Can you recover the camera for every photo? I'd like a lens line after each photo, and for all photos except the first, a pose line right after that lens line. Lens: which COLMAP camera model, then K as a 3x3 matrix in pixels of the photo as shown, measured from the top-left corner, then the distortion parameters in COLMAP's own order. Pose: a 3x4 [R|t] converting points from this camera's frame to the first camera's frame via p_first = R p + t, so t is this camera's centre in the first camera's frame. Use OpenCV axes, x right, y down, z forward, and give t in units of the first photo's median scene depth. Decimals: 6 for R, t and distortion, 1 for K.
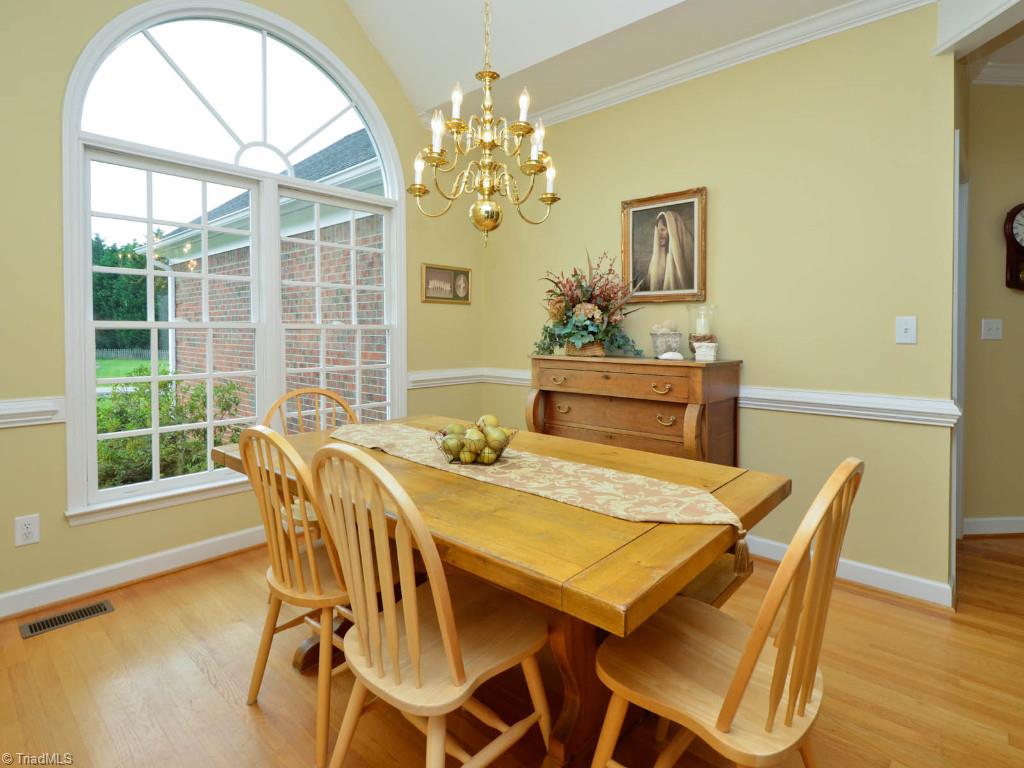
lens RADIAL K [[449.0, 0, 523.1], [0, 449.0, 378.4], [0, 0, 1]] dist [-0.002507, 0.000005]
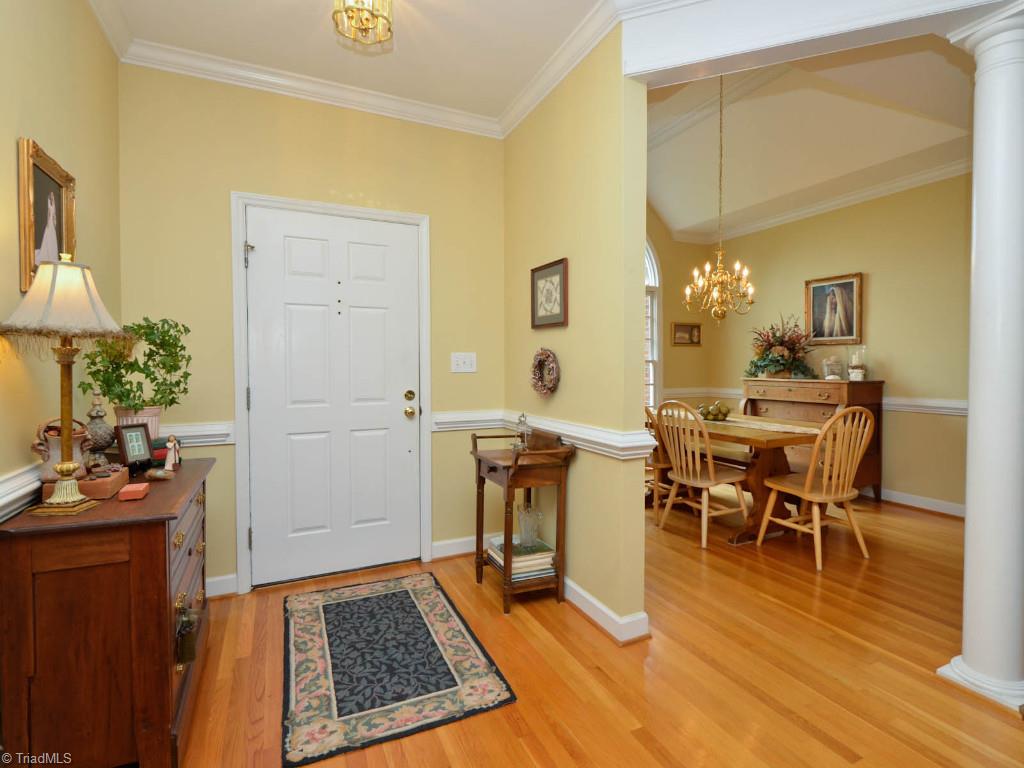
lens RADIAL K [[512.5, 0, 527.1], [0, 512.5, 378.3], [0, 0, 1]] dist [-0.001570, -0.002437]
pose [[0.923178, 0.001816, -0.384369, 0.010353], [-0.028702, 0.997523, -0.064224, 0.097279], [0.383300, 0.070322, 0.920943, -1.076385]]
